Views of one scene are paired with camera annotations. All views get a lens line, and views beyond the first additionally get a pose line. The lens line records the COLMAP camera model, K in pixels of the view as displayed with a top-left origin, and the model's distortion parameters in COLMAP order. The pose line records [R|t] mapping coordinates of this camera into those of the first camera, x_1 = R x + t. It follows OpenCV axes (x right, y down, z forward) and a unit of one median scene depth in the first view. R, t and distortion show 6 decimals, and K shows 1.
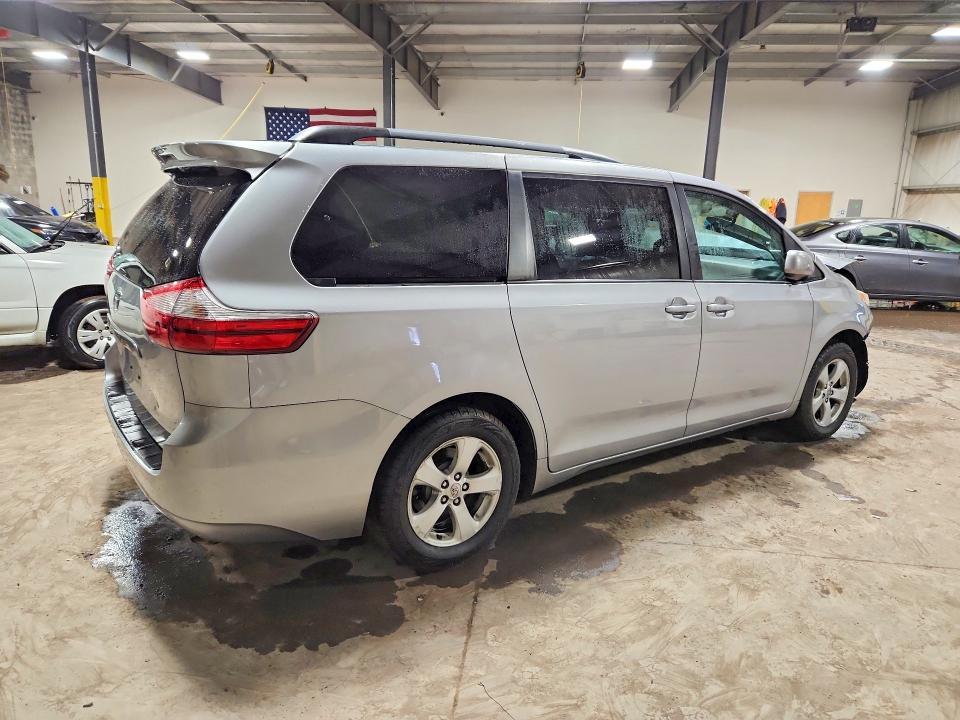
lens RADIAL K [[658.5, 0, 474.4], [0, 658.5, 359.8], [0, 0, 1]] dist [0.083520, -0.078448]
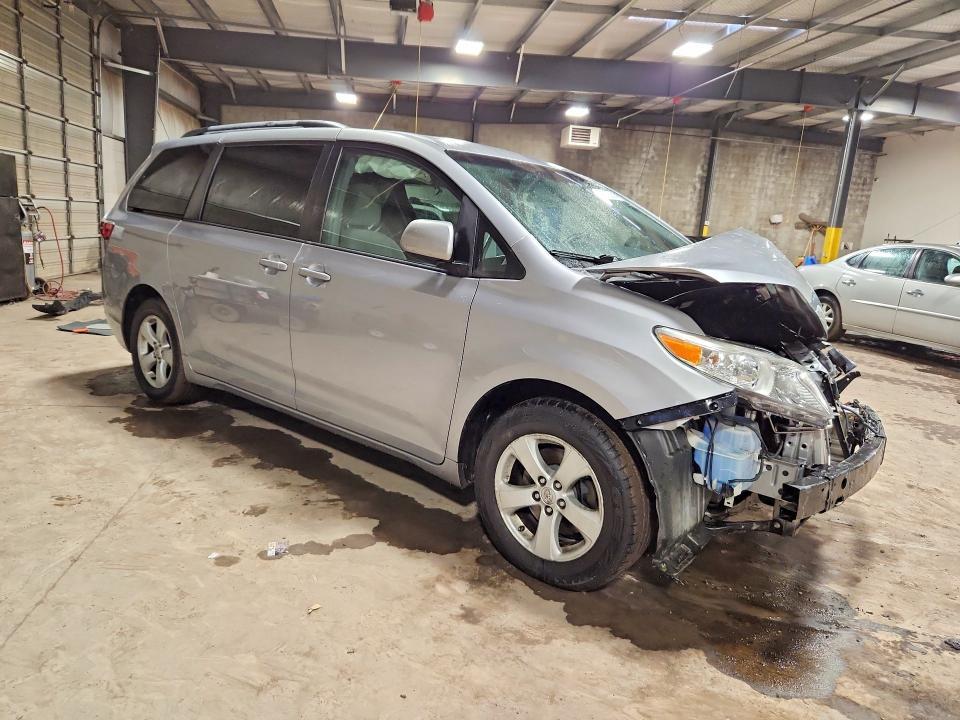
lens RADIAL K [[658.5, 0, 474.4], [0, 658.5, 359.8], [0, 0, 1]] dist [0.083520, -0.078448]
pose [[0.236136, 0.173233, -0.956154, 1.247538], [-0.278362, 0.954803, 0.104242, -0.118110], [0.930996, 0.241541, 0.273685, 0.954358]]
